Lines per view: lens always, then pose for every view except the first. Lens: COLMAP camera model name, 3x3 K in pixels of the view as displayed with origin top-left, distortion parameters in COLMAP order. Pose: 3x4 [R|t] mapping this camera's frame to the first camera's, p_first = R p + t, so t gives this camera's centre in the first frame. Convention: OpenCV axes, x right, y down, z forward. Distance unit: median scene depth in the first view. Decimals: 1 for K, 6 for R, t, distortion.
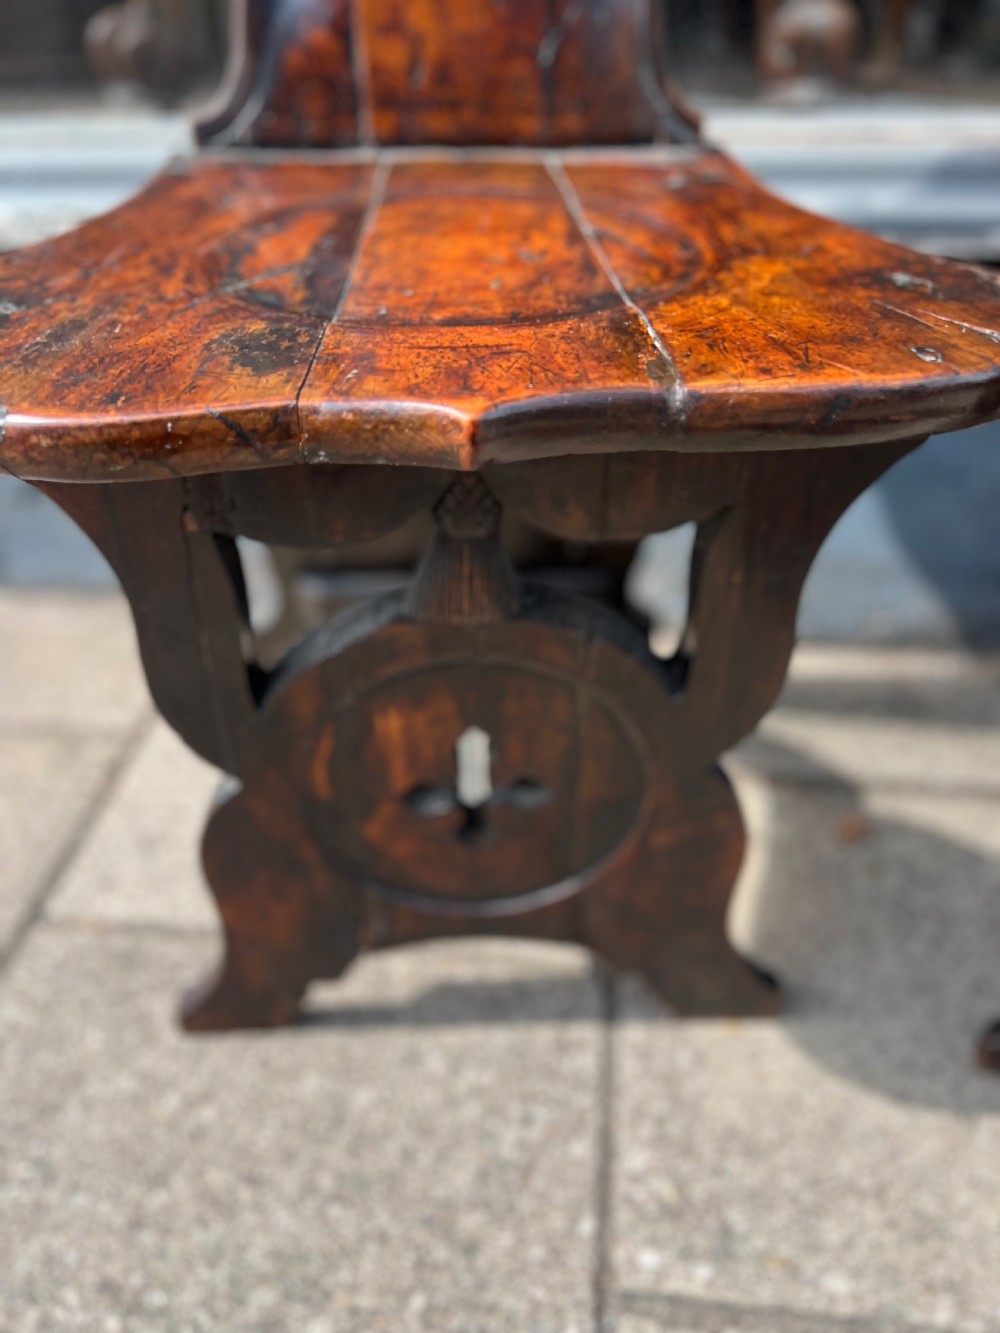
lens RADIAL K [[1012.0, 0, 481.5], [0, 1012.0, 698.0], [0, 0, 1]] dist [0.054031, -0.065030]
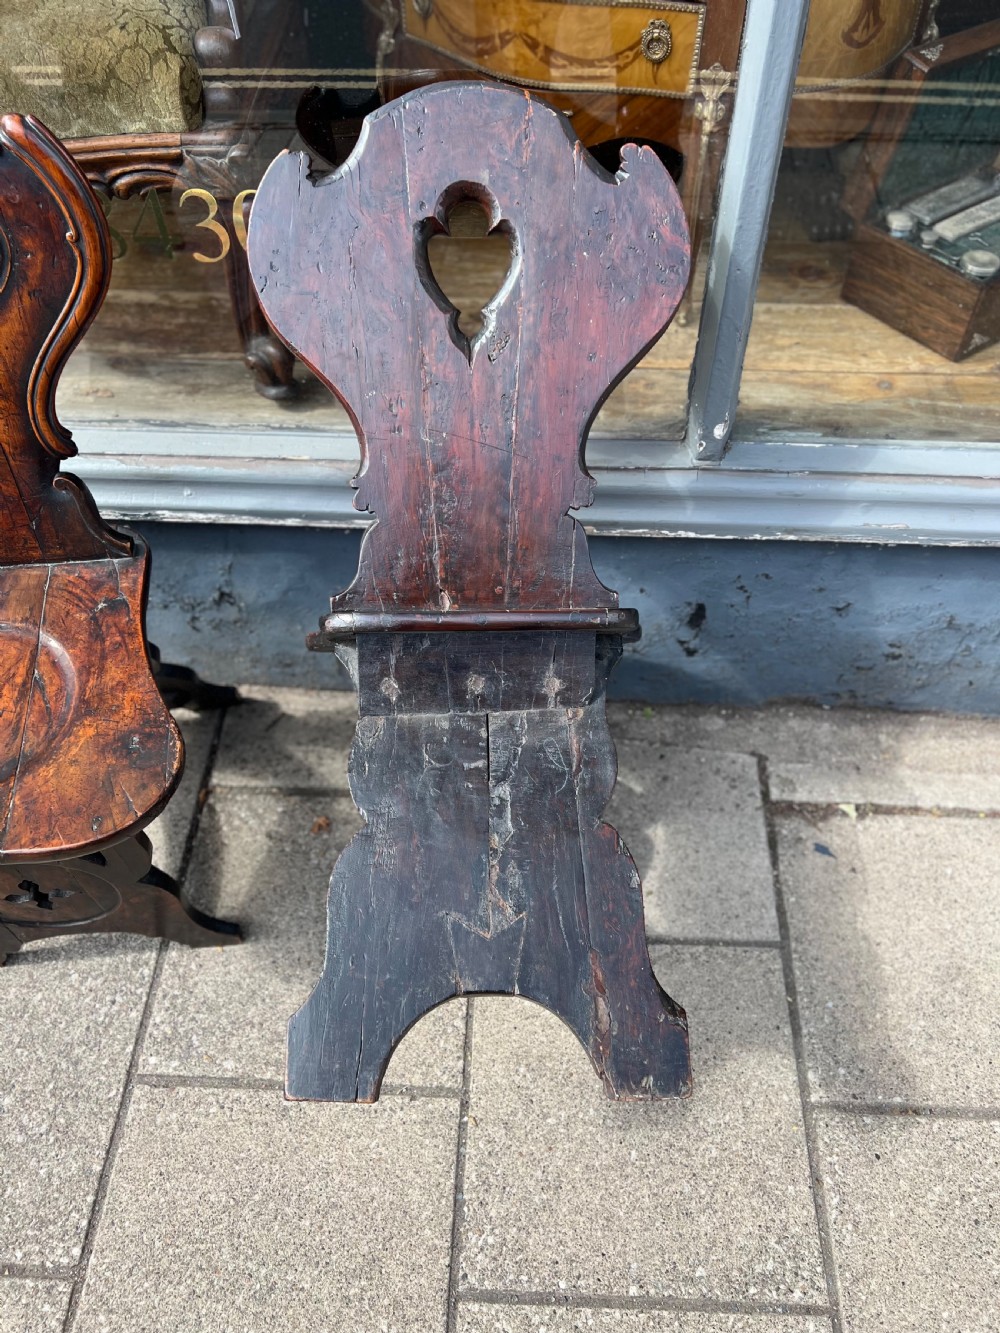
lens RADIAL K [[1012.0, 0, 499.4], [0, 1012.0, 683.7], [0, 0, 1]] dist [0.054031, -0.065030]
pose [[0.997266, -0.057608, 0.046275, 0.901550], [0.042649, 0.960158, 0.276185, -0.903867], [-0.060342, -0.273457, 0.959990, -1.073525]]
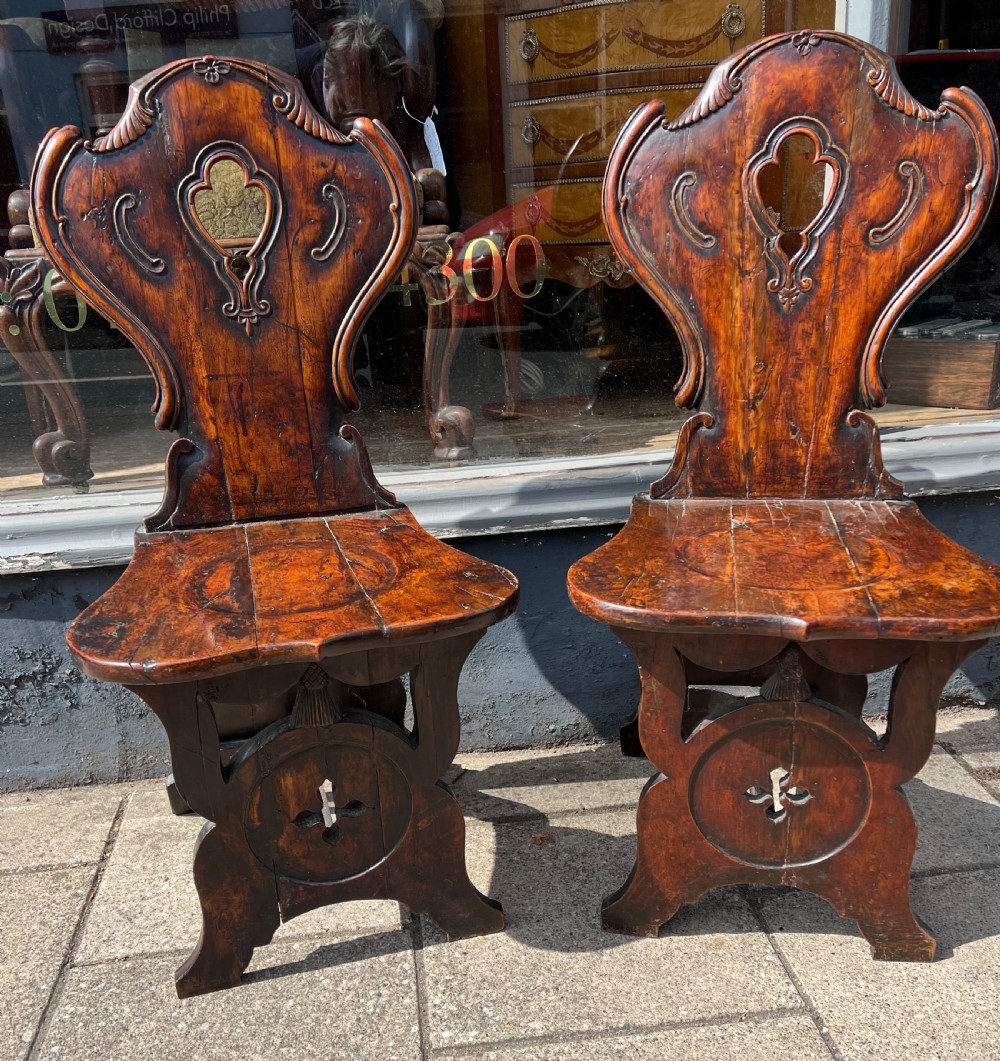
lens RADIAL K [[1048.4, 0, 486.1], [0, 1048.4, 667.7], [0, 0, 1]] dist [0.025400, 0.000000]
pose [[0.971845, -0.121664, 0.201778, -0.090318], [0.163035, 0.965491, -0.203092, 0.284818], [-0.170106, 0.230270, 0.958144, -1.158303]]
